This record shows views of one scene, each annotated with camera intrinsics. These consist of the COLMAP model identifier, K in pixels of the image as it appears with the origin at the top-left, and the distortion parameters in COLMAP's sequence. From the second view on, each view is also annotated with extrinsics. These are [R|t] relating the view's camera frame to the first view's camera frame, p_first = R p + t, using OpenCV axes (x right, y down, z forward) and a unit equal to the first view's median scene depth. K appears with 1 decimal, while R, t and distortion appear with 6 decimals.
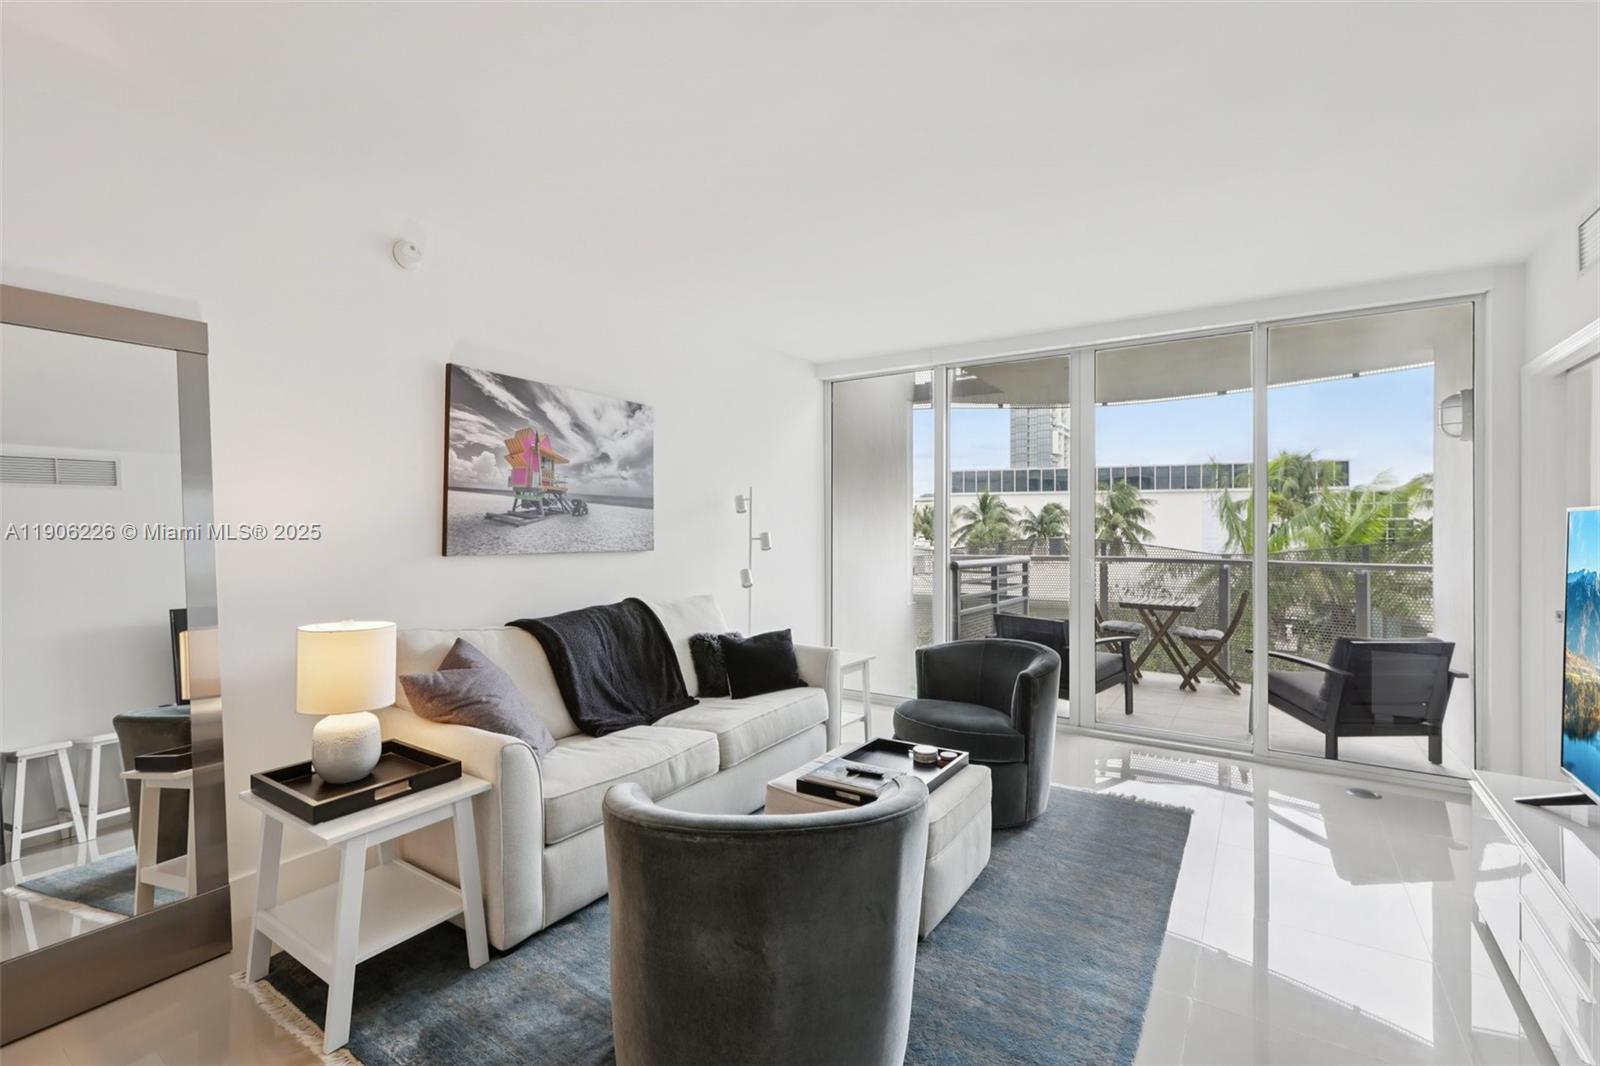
lens RADIAL K [[722.7, 0, 805.0], [0, 722.7, 528.5], [0, 0, 1]] dist [-0.003136, 0.004733]
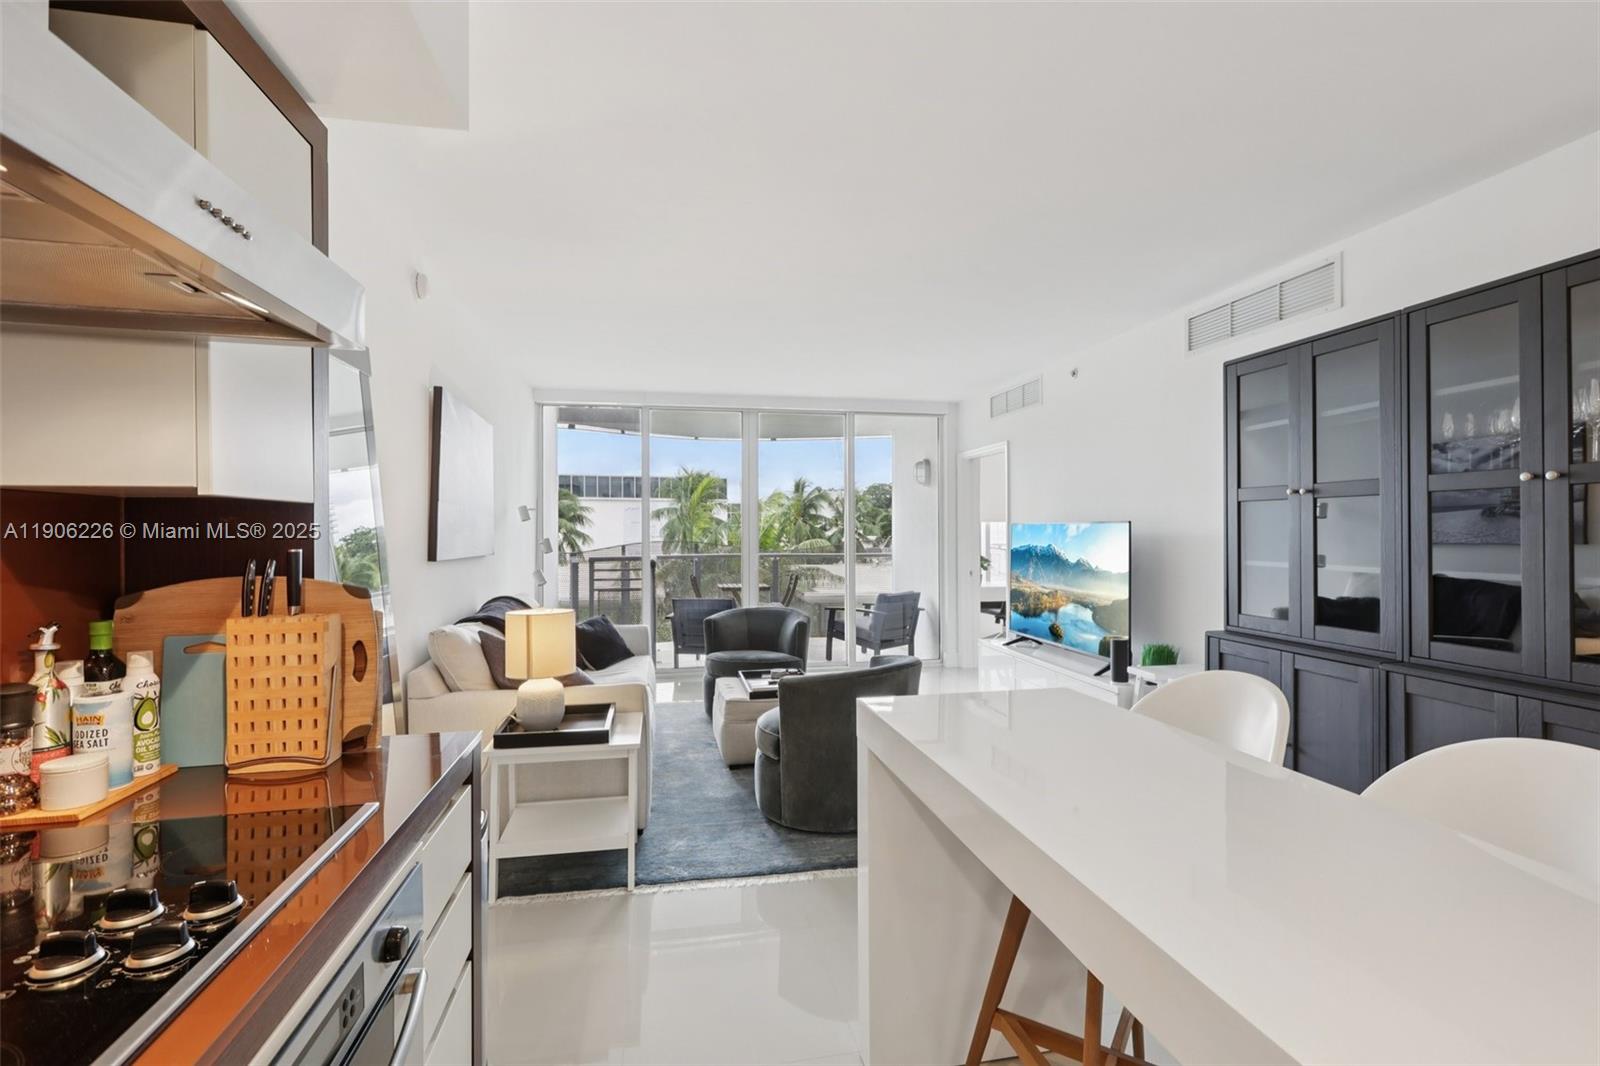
lens RADIAL K [[722.7, 0, 805.0], [0, 722.7, 528.5], [0, 0, 1]] dist [-0.003136, 0.004733]
pose [[0.719301, 0.000522, 0.694698, -0.570314], [0.004425, 0.999976, -0.005333, -0.000376], [-0.694684, 0.006910, 0.719282, -0.135037]]
